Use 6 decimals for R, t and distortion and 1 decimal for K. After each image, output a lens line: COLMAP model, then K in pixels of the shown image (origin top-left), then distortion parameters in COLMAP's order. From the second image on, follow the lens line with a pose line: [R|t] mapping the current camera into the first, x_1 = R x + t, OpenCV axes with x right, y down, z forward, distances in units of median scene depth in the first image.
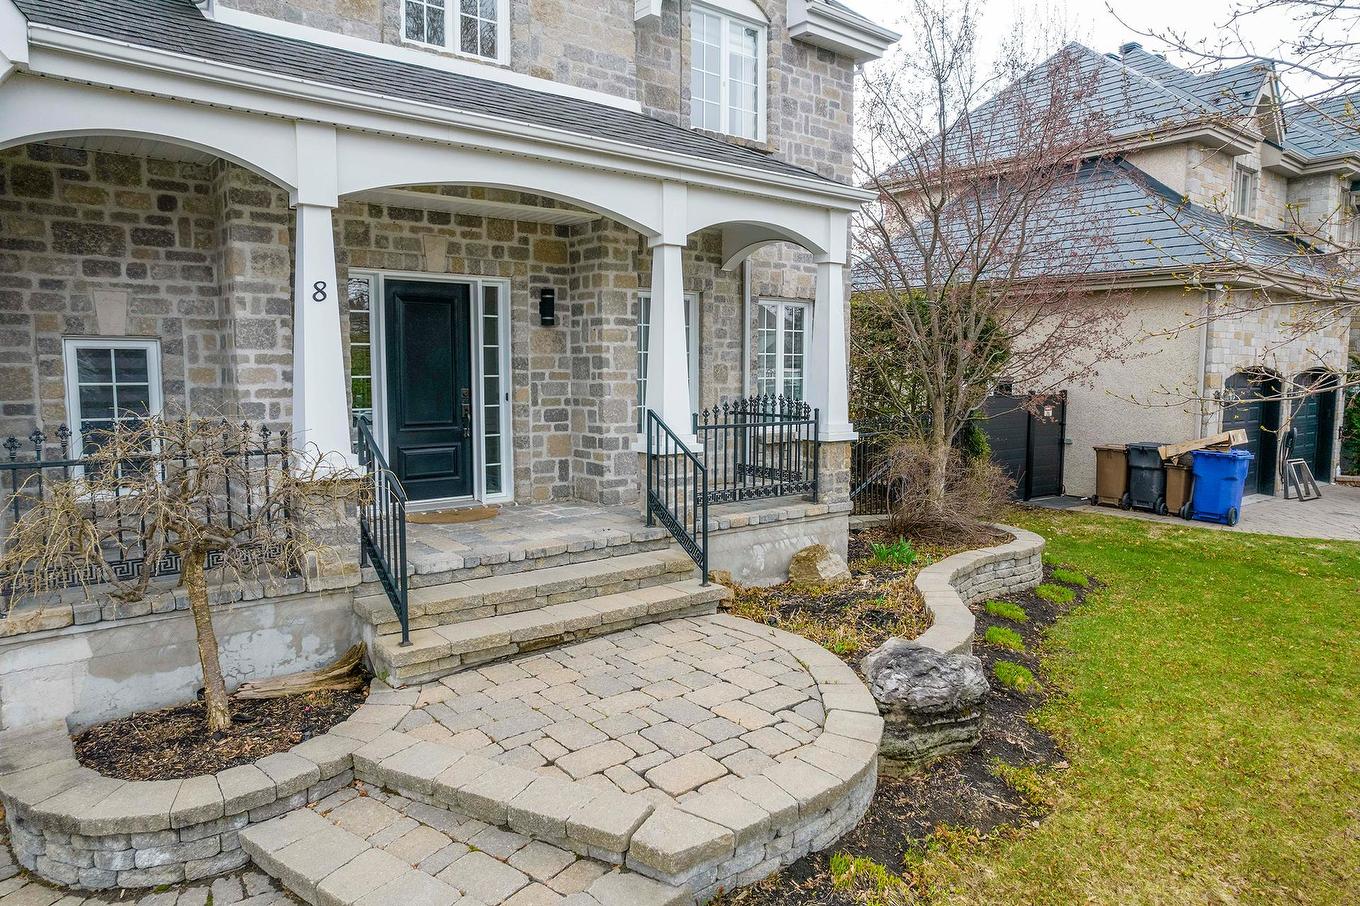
lens RADIAL K [[842.4, 0, 680.0], [0, 842.4, 453.0], [0, 0, 1]] dist [-0.006229, -0.000100]
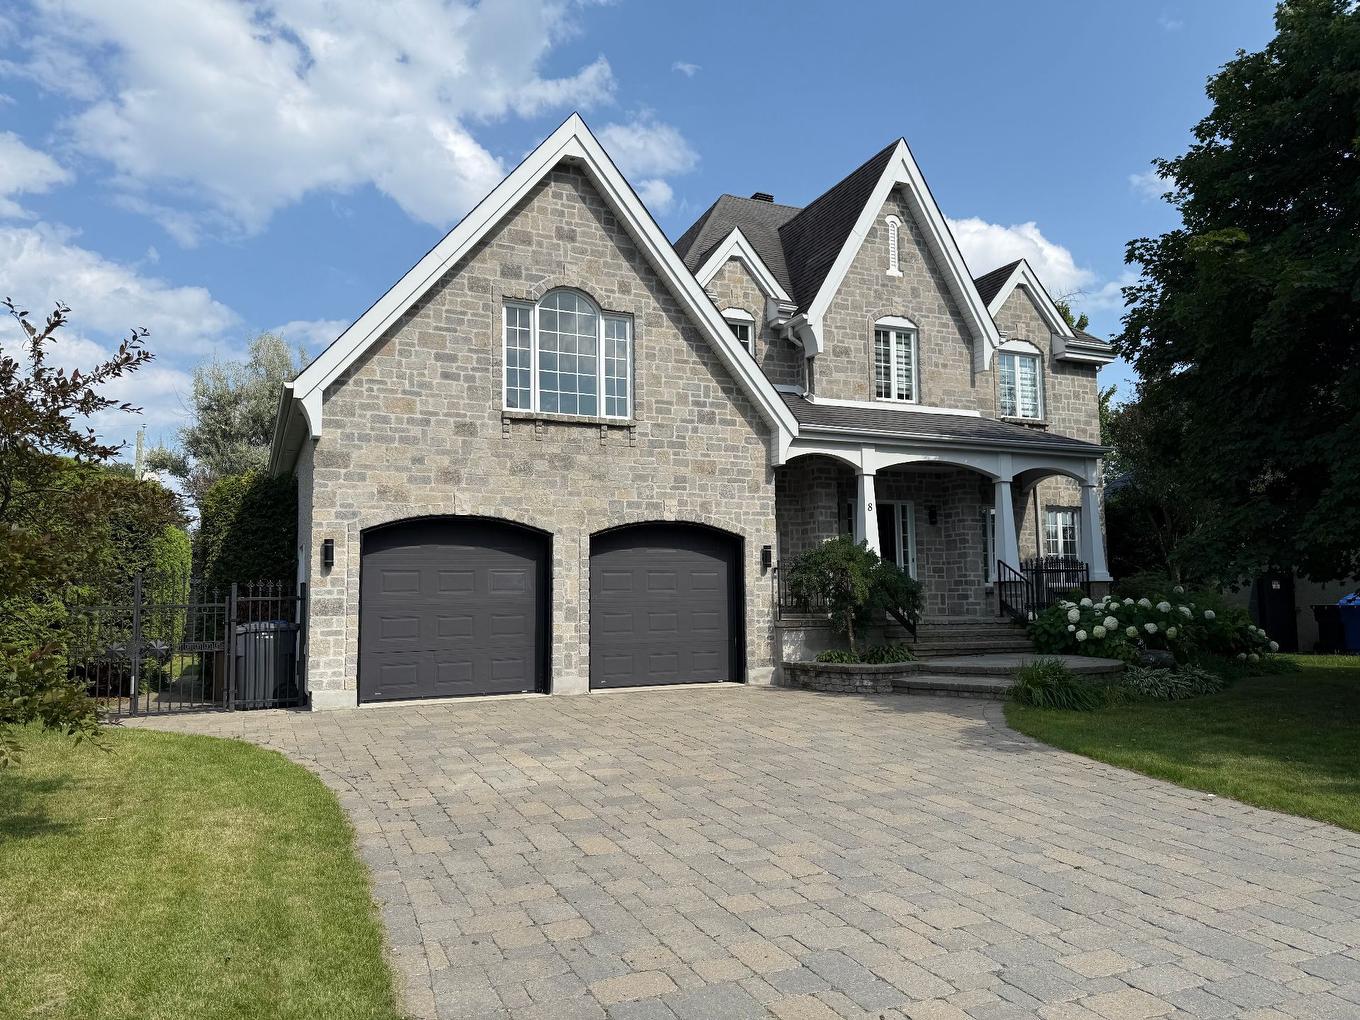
lens RADIAL K [[859.8, 0, 680.0], [0, 859.8, 510.0], [0, 0, 1]] dist [0.007202, 0.000532]
pose [[0.962589, -0.033114, -0.268936, -0.188394], [-0.020249, 0.980939, -0.193259, 0.218659], [0.270209, 0.191474, 0.943570, -1.065515]]
